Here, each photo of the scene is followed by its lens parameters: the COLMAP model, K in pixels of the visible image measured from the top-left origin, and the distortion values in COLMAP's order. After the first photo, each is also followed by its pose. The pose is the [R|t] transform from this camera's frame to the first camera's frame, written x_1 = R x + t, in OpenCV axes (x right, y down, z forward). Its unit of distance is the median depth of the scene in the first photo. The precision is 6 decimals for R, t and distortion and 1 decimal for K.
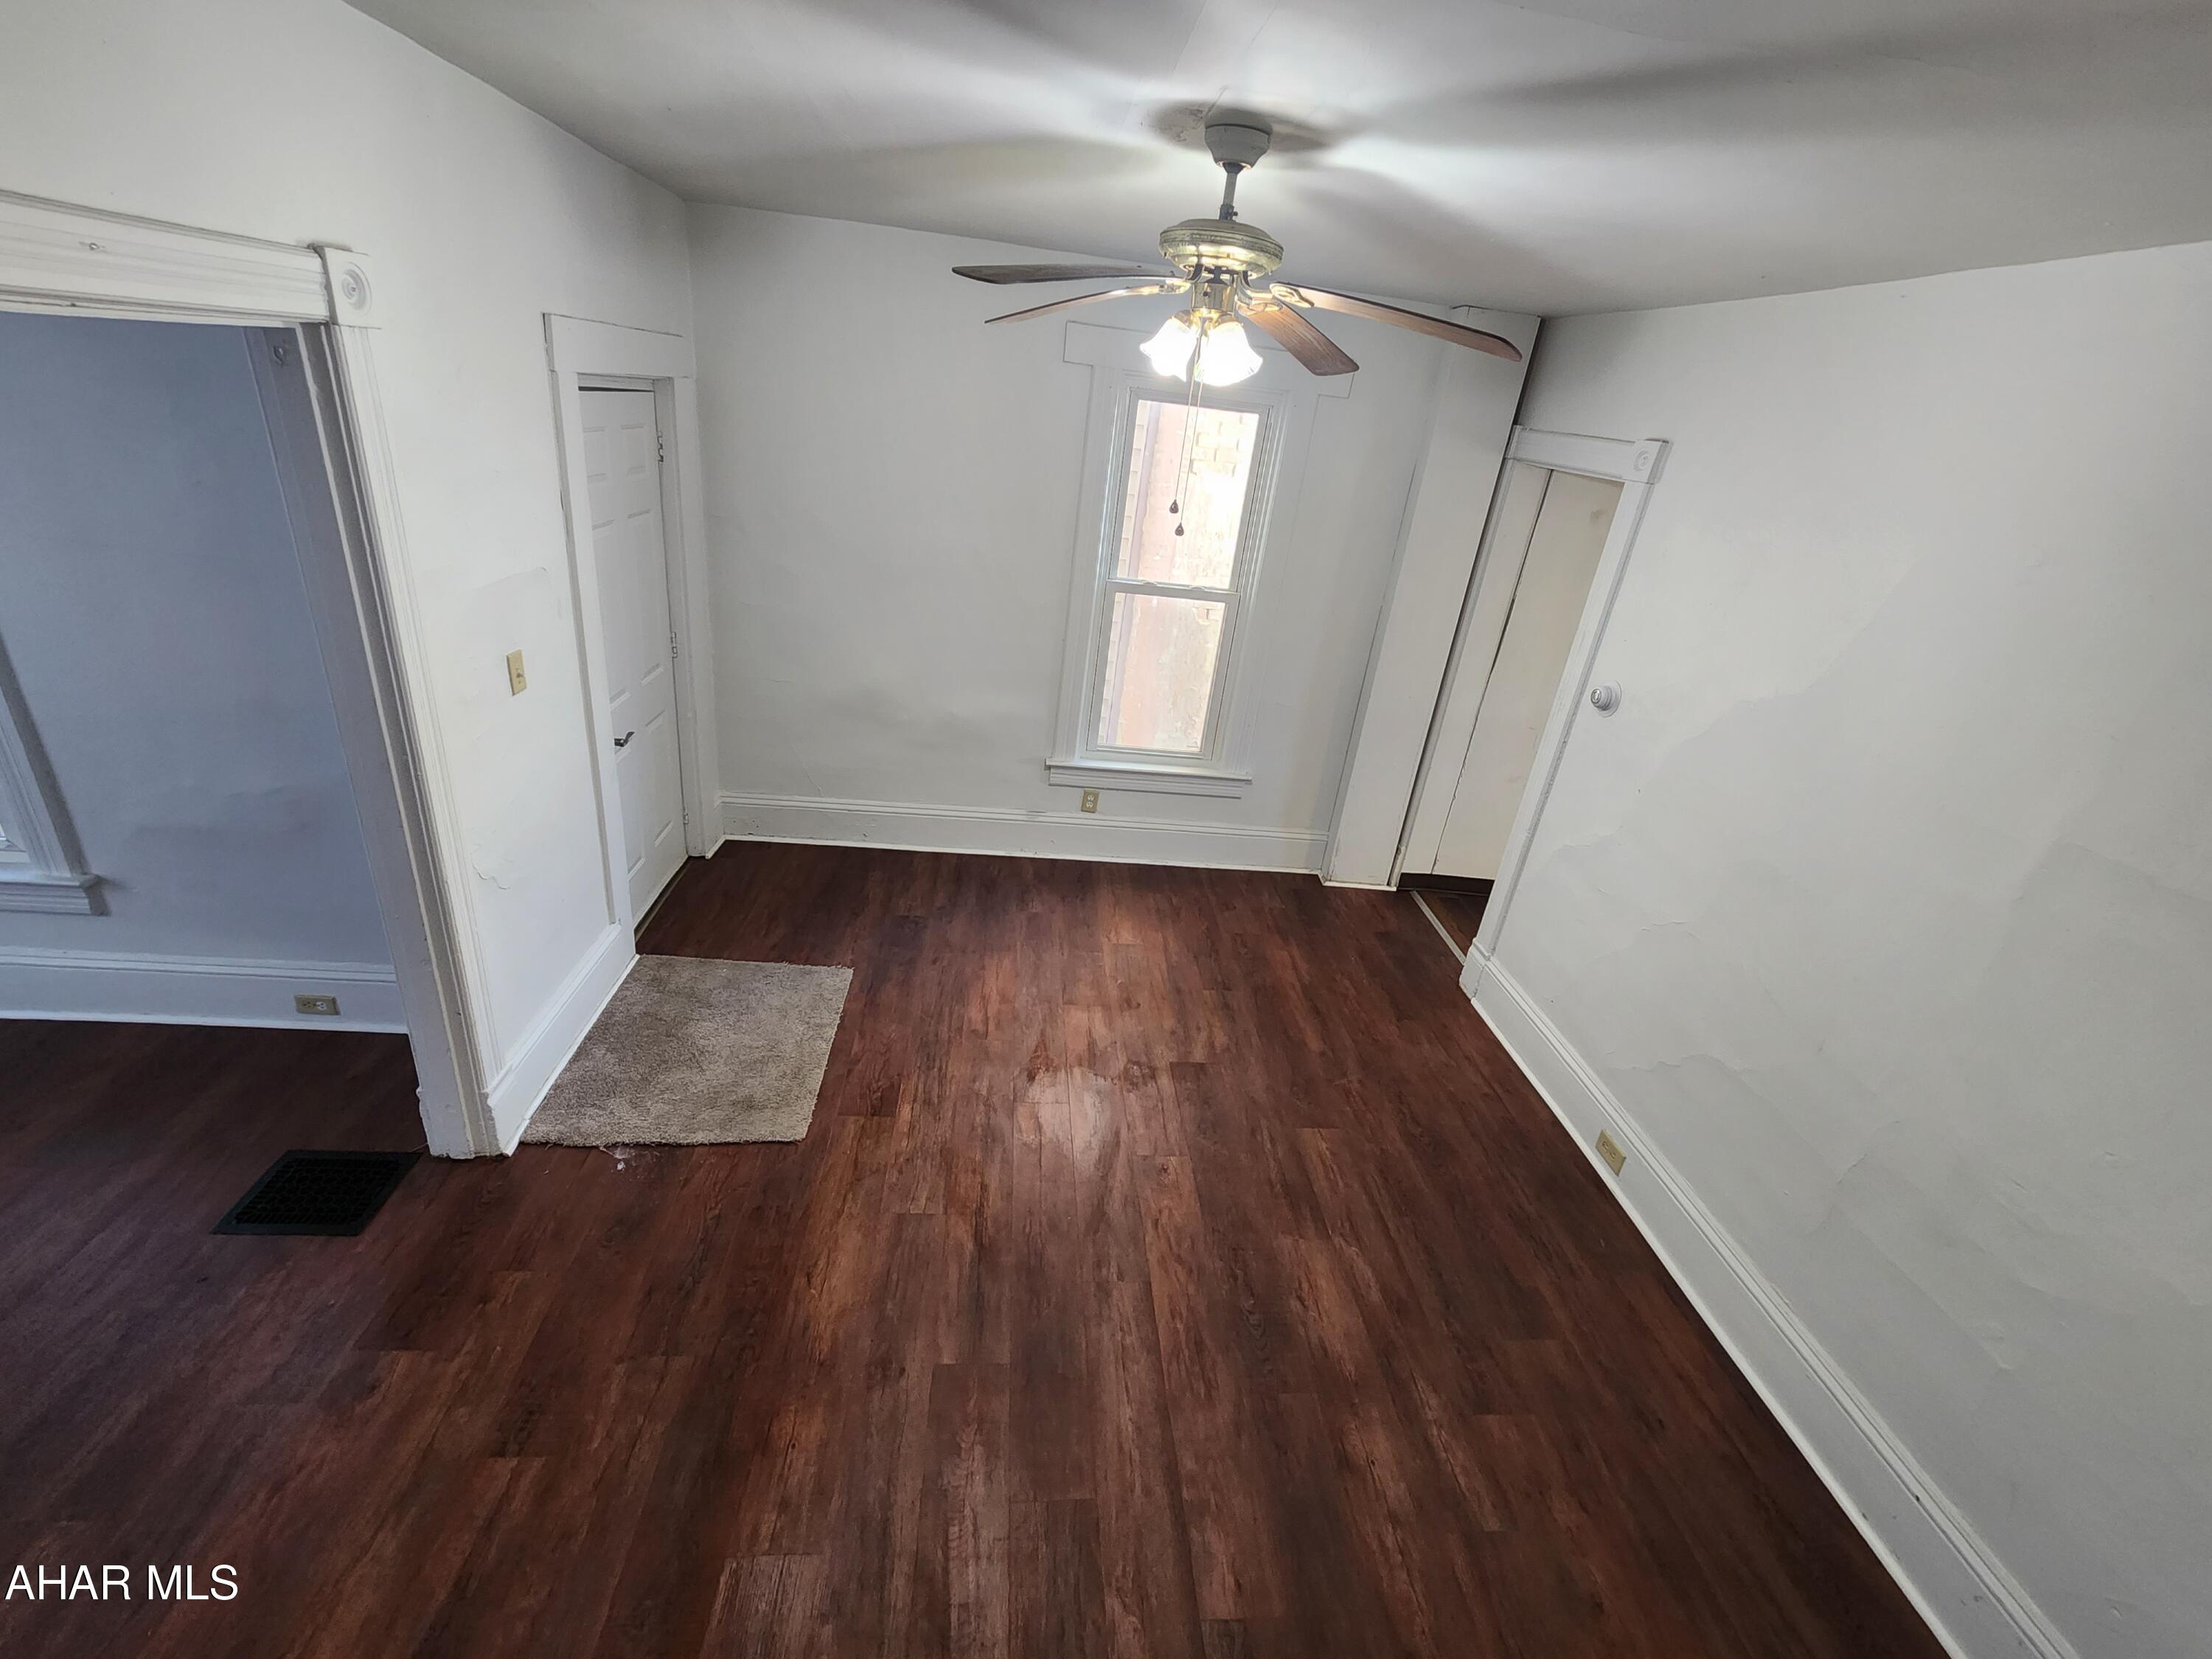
lens RADIAL K [[916.0, 0, 1112.2], [0, 916.0, 807.2], [0, 0, 1]] dist [-0.001957, -0.001217]
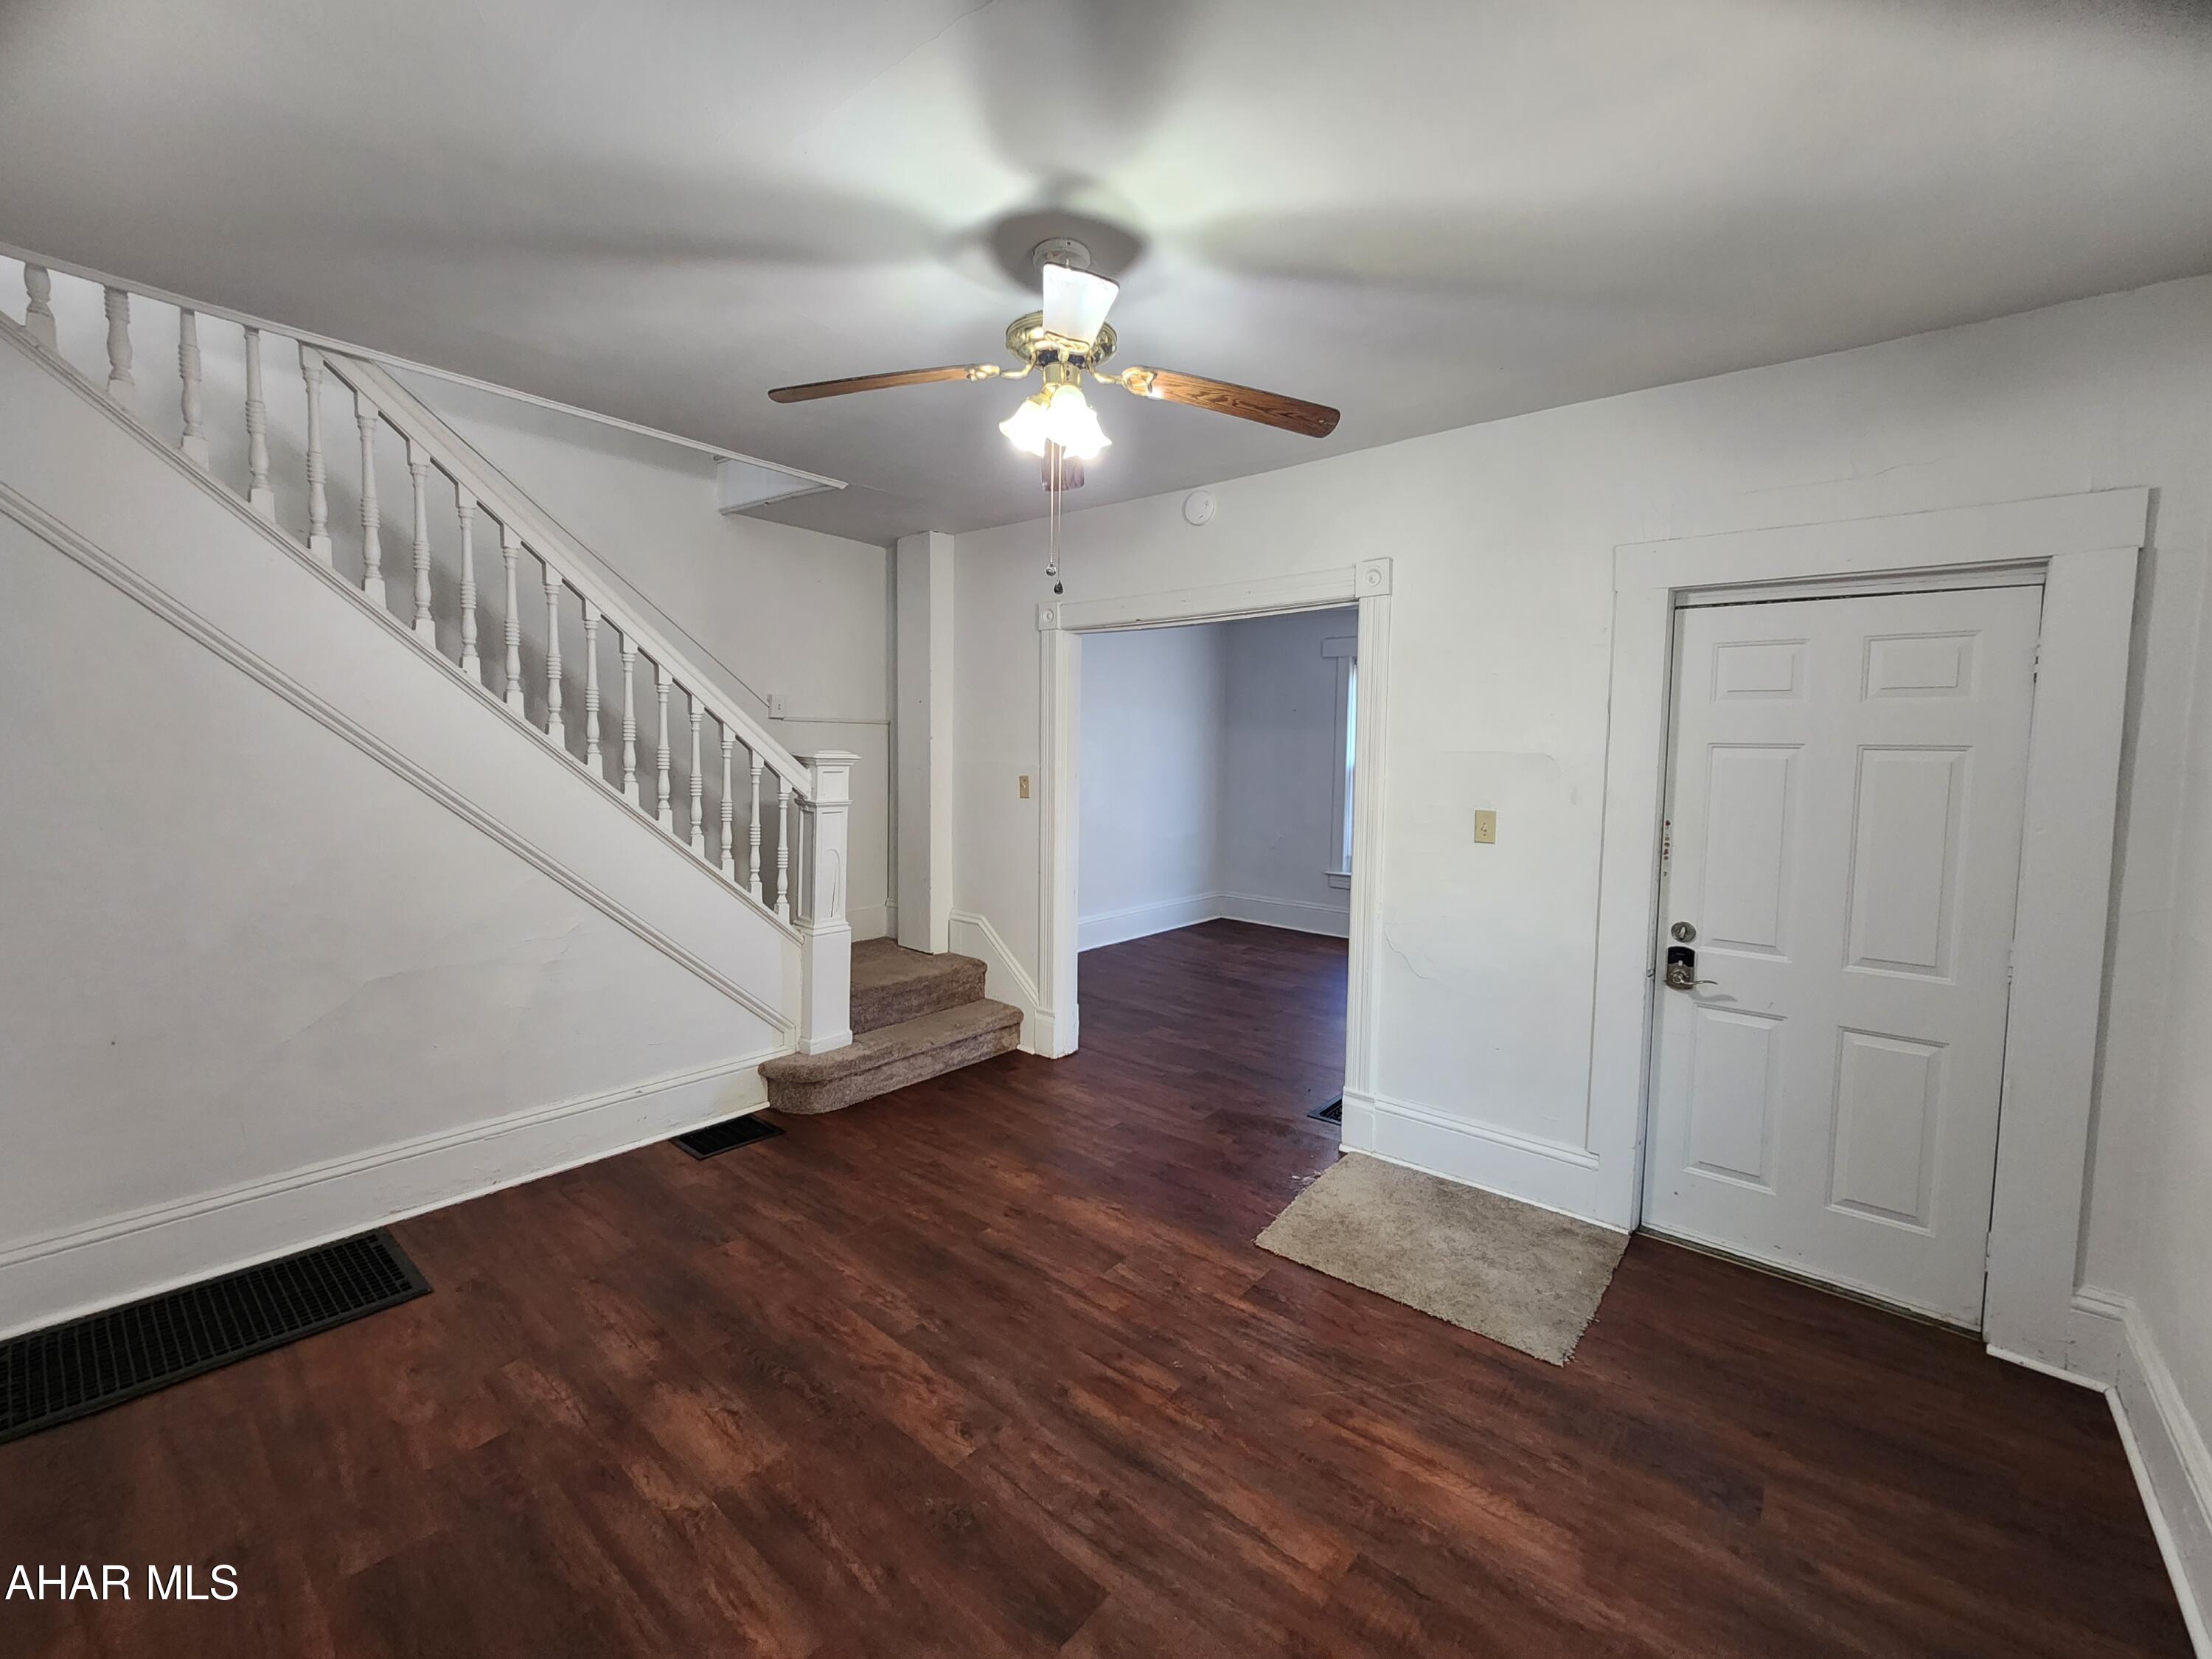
lens RADIAL K [[916.0, 0, 1112.2], [0, 916.0, 807.2], [0, 0, 1]] dist [-0.001957, -0.001217]
pose [[-0.703974, -0.081461, -0.705539, 0.564166], [-0.374093, 0.886956, 0.270856, -0.302355], [0.603718, 0.454613, -0.654868, 1.416515]]
